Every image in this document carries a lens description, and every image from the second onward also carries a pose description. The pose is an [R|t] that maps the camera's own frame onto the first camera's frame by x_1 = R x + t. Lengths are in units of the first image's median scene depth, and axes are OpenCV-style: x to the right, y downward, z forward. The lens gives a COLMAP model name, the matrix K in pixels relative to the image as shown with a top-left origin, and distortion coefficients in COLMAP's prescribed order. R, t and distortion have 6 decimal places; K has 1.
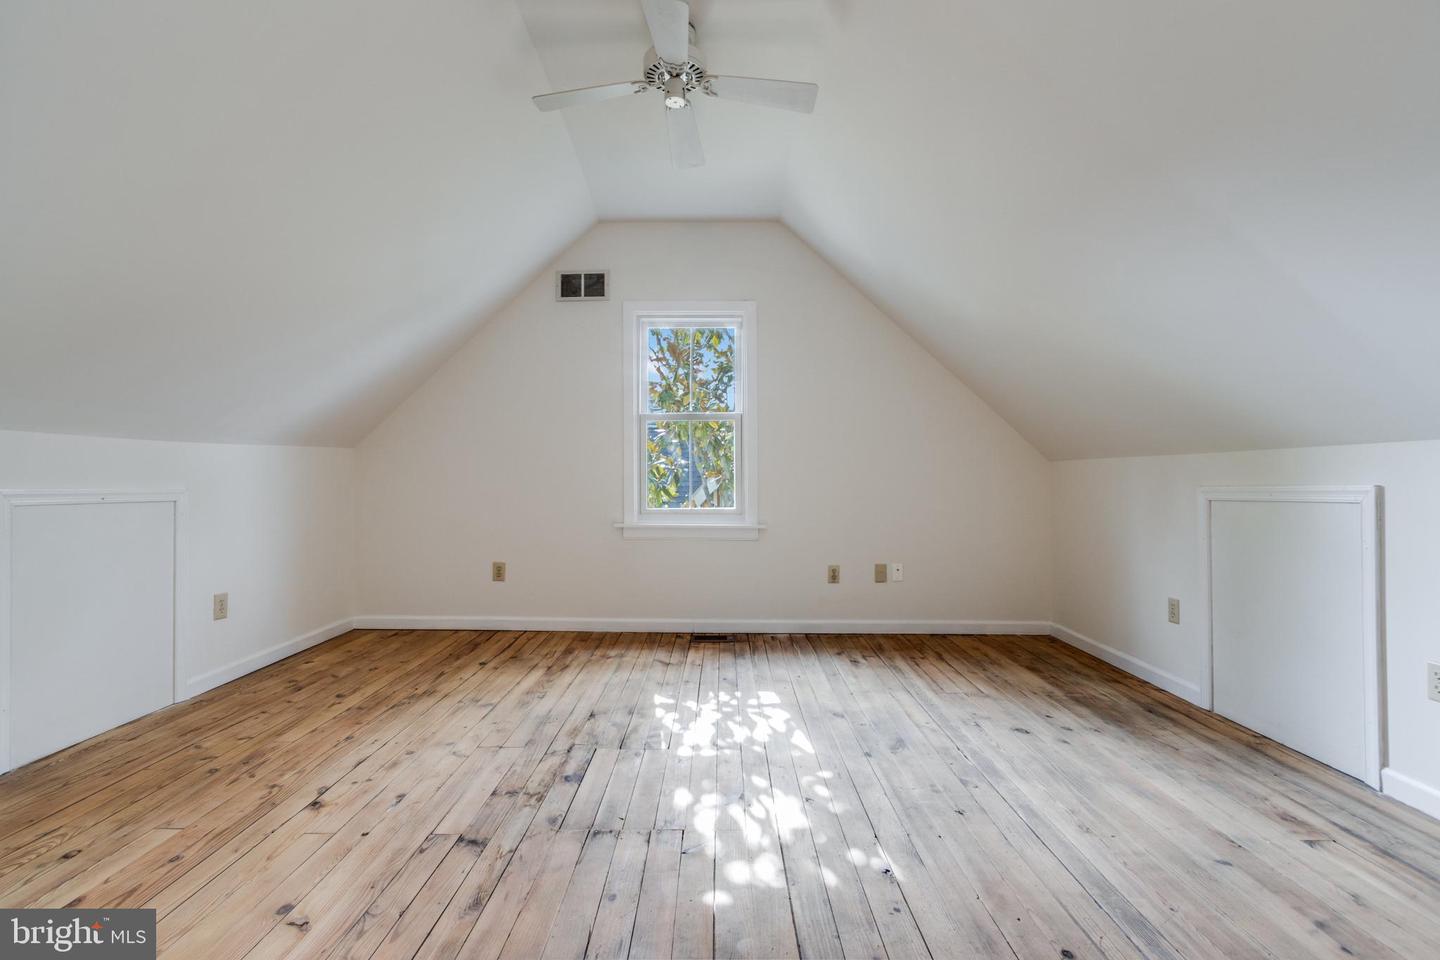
lens RADIAL K [[658.2, 0, 710.3], [0, 658.2, 467.2], [0, 0, 1]] dist [0.012858, -0.000700]
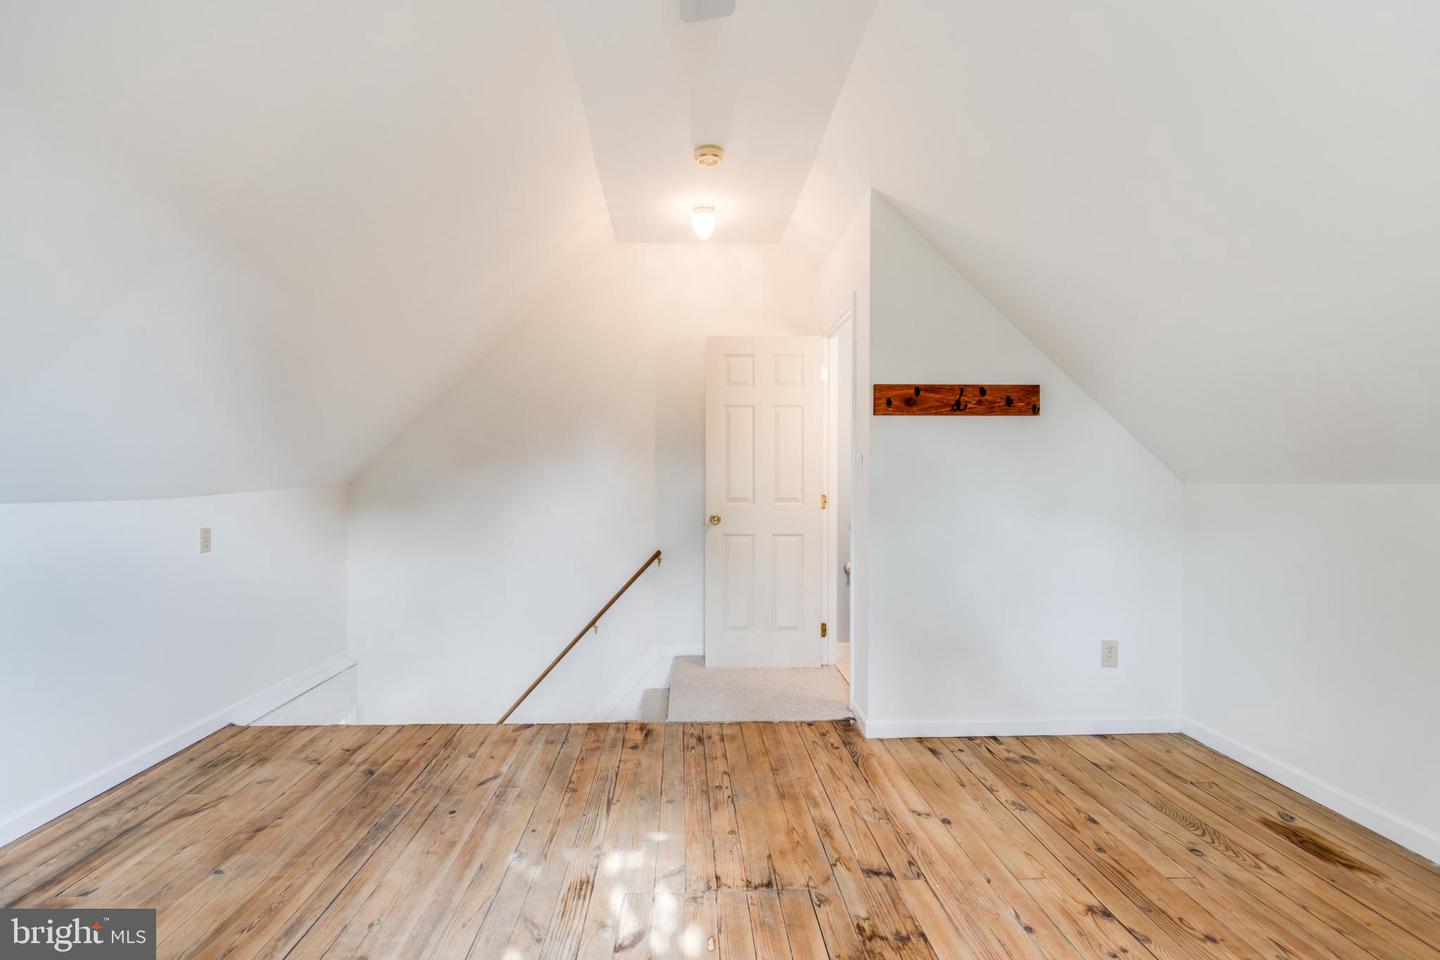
lens RADIAL K [[671.2, 0, 706.6], [0, 671.2, 474.8], [0, 0, 1]] dist [-0.001684, -0.000798]
pose [[-0.998880, 0.001514, -0.047298, -0.026047], [0.003120, 0.999420, -0.033905, -0.055078], [0.047219, -0.034015, -0.998305, 2.109139]]
